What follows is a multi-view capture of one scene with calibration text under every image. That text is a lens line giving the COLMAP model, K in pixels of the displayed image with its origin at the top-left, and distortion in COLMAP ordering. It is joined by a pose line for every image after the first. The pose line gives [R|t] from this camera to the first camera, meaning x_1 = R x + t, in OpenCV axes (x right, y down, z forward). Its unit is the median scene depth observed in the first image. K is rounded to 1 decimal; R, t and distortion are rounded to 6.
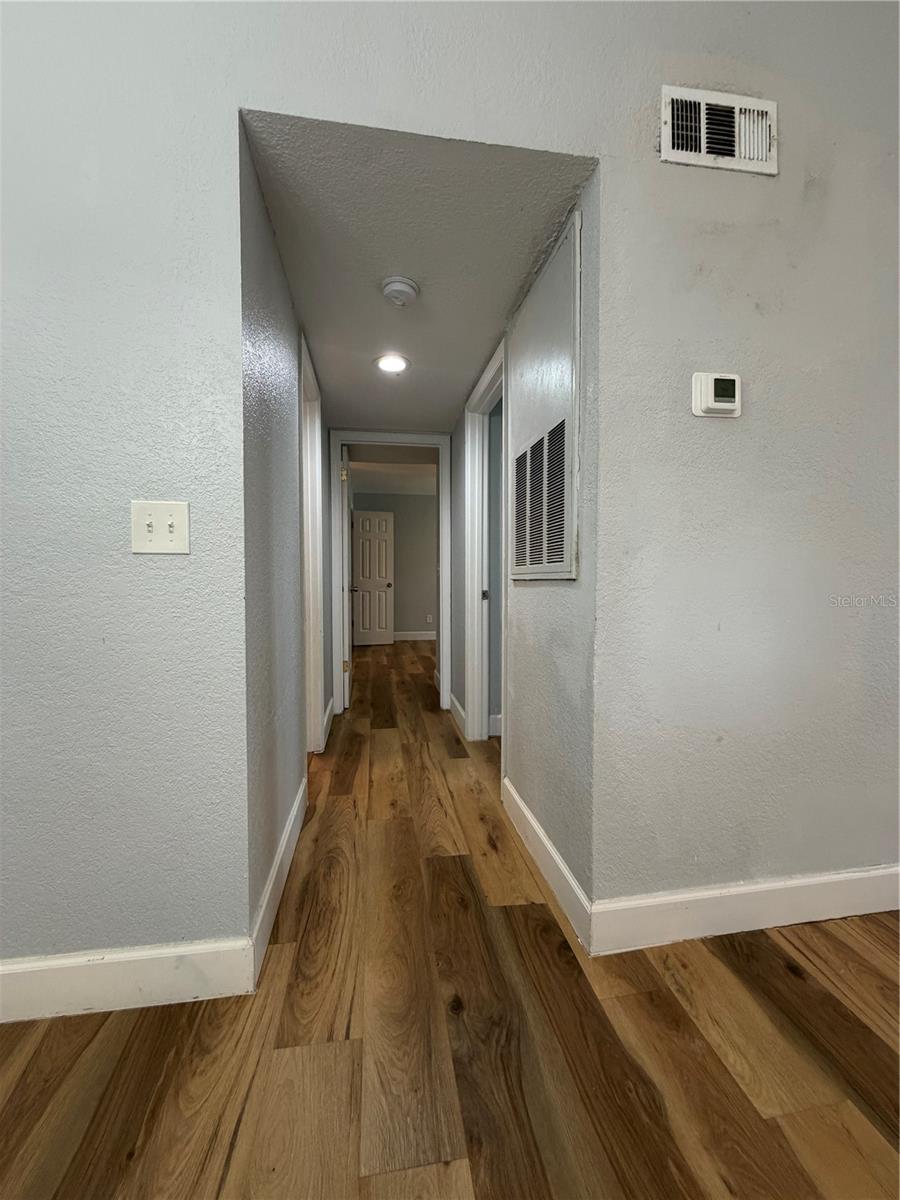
lens RADIAL K [[475.8, 0, 450.0], [0, 475.8, 600.0], [0, 0, 1]] dist [-0.000911, 0.000343]
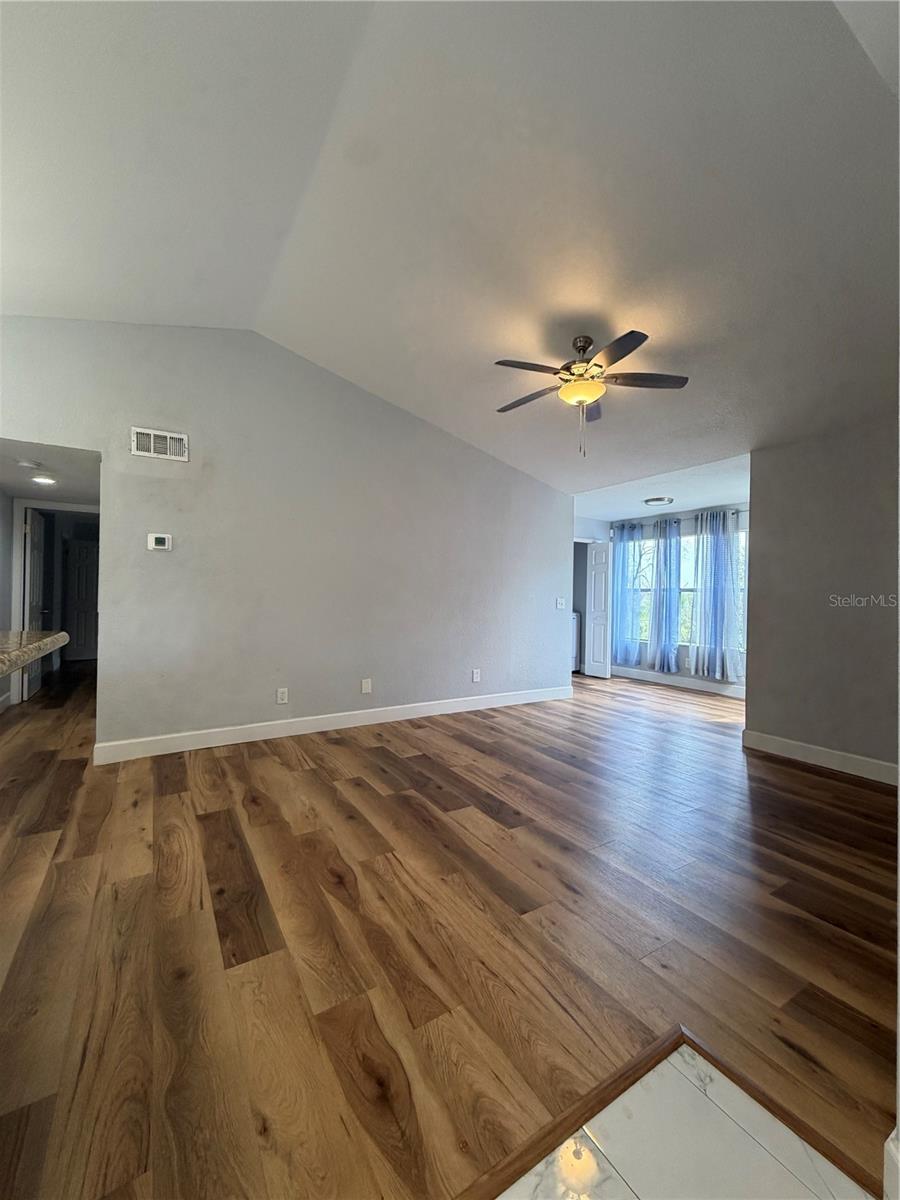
lens RADIAL K [[475.8, 0, 450.0], [0, 475.8, 600.0], [0, 0, 1]] dist [-0.000911, 0.000343]
pose [[0.921918, 0.015722, 0.387065, 1.024102], [0.000097, 0.999167, -0.040817, -0.011024], [-0.387384, 0.037667, 0.921149, -2.006388]]
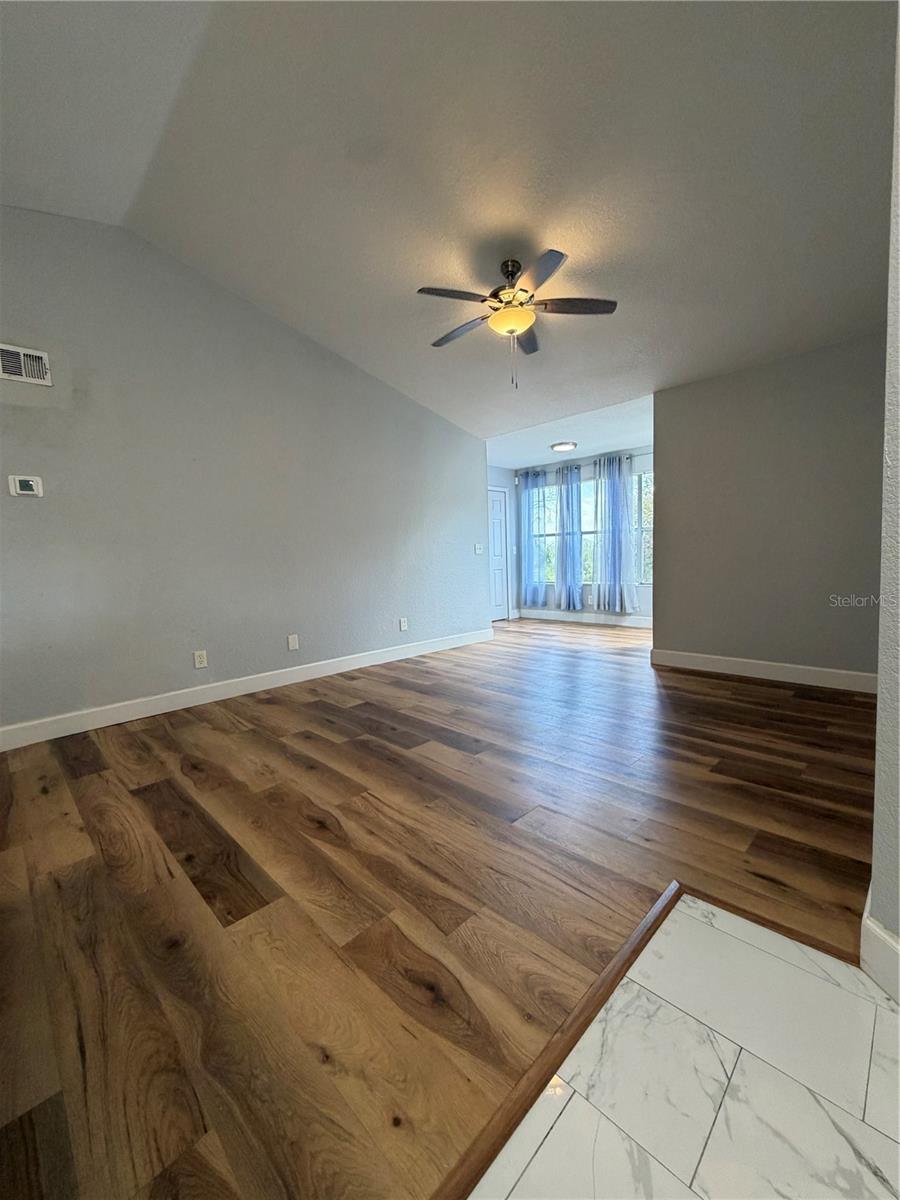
lens RADIAL K [[475.8, 0, 450.0], [0, 475.8, 600.0], [0, 0, 1]] dist [-0.000911, 0.000343]
pose [[0.813789, -0.077279, 0.576000, 0.842972], [0.060752, 0.997001, 0.047930, 0.087997], [-0.577977, -0.004012, 0.816043, -1.852325]]
